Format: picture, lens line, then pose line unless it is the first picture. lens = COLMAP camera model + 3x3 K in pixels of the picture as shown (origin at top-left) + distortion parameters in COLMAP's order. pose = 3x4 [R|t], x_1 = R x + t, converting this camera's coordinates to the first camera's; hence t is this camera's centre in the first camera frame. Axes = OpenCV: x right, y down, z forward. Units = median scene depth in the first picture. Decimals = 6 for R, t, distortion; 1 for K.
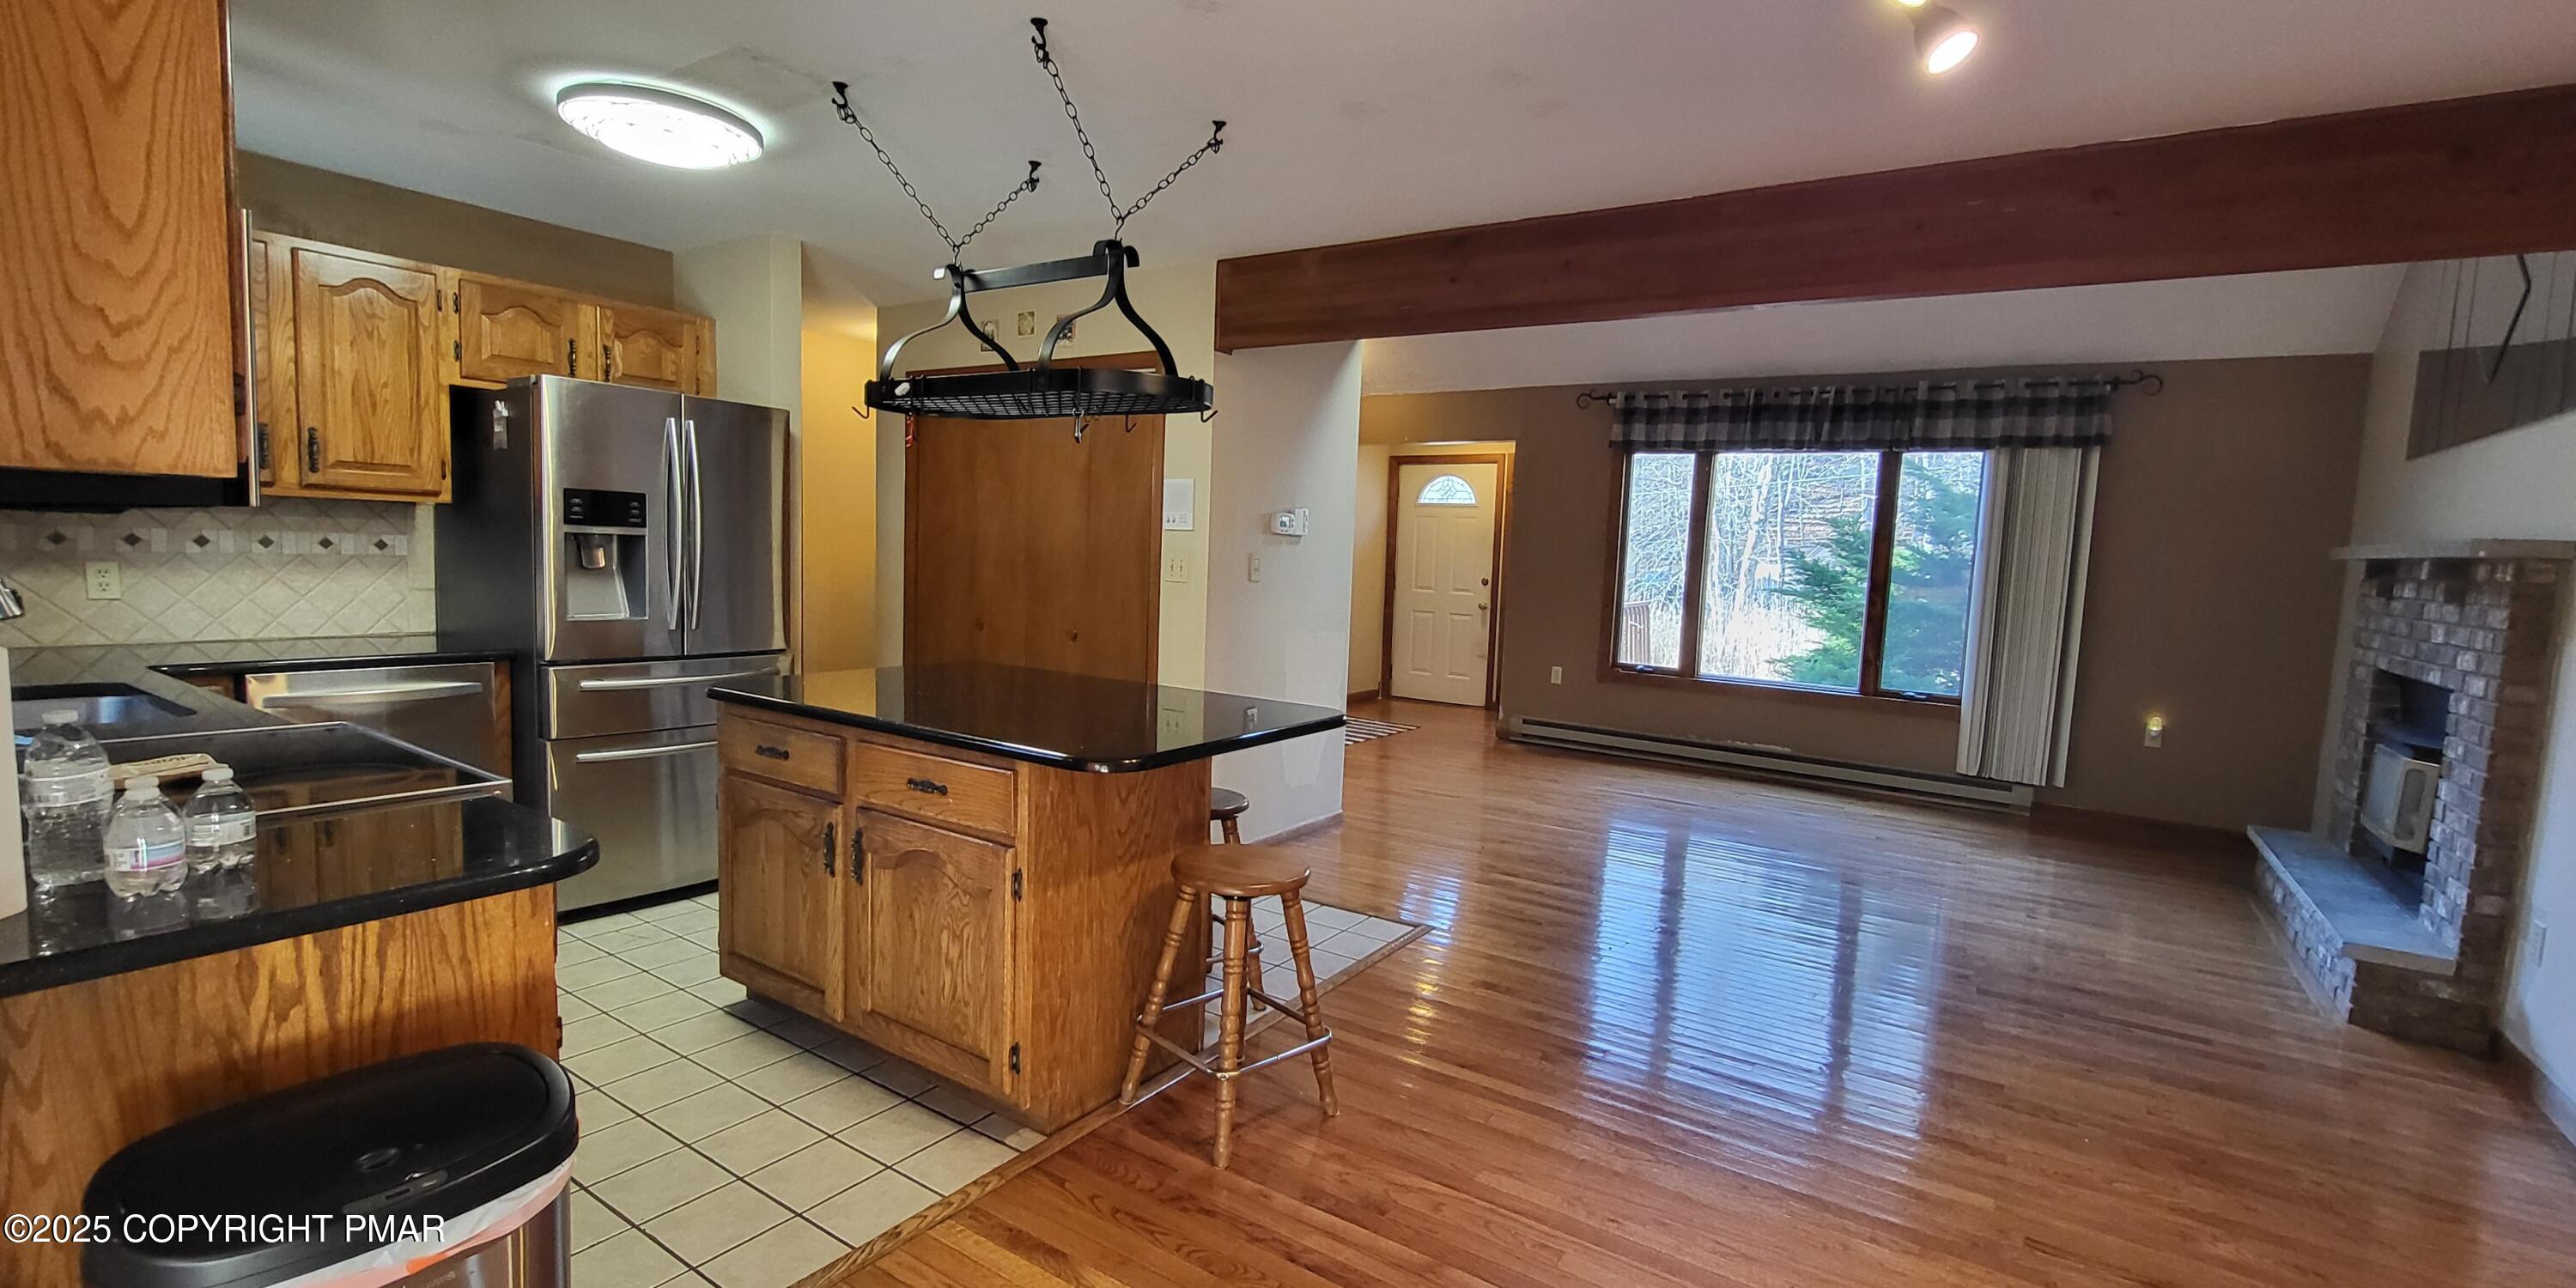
lens RADIAL K [[1106.2, 0, 1311.1], [0, 1106.2, 642.0], [0, 0, 1]] dist [-0.000984, -0.001275]
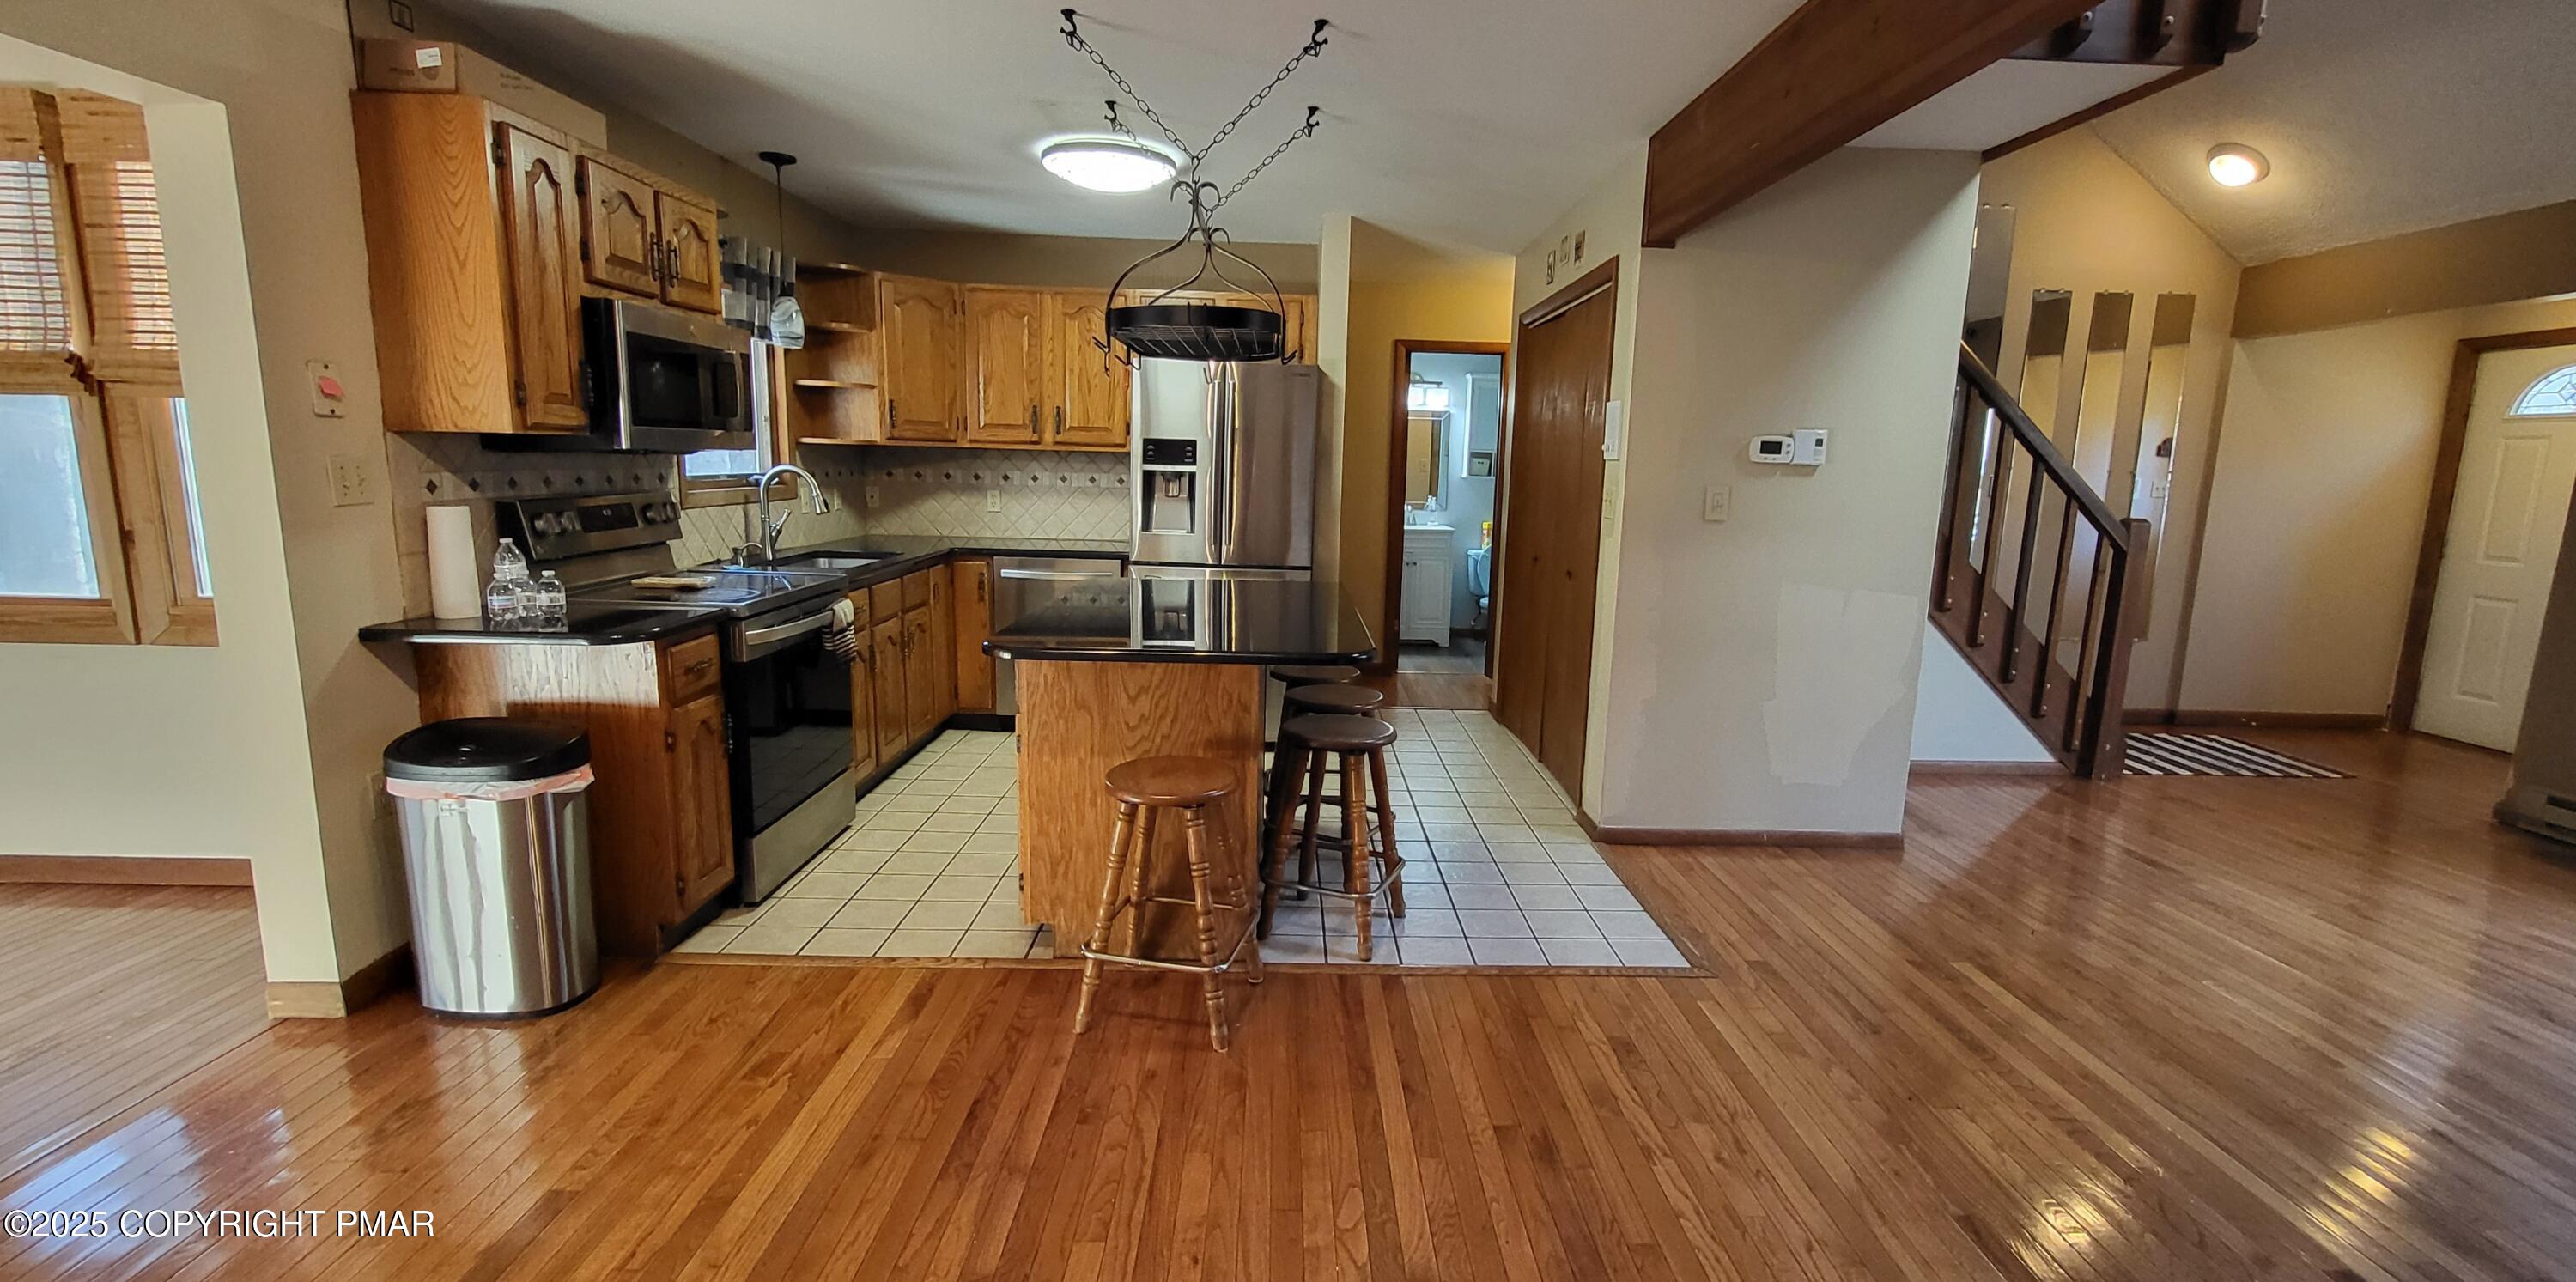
lens RADIAL K [[1106.2, 0, 1311.9], [0, 1106.2, 643.1], [0, 0, 1]] dist [-0.000984, -0.001275]
pose [[0.566449, 0.111005, -0.816587, 0.608171], [-0.075160, 0.993716, 0.082946, -0.013232], [0.820662, 0.014389, 0.571232, 0.370293]]
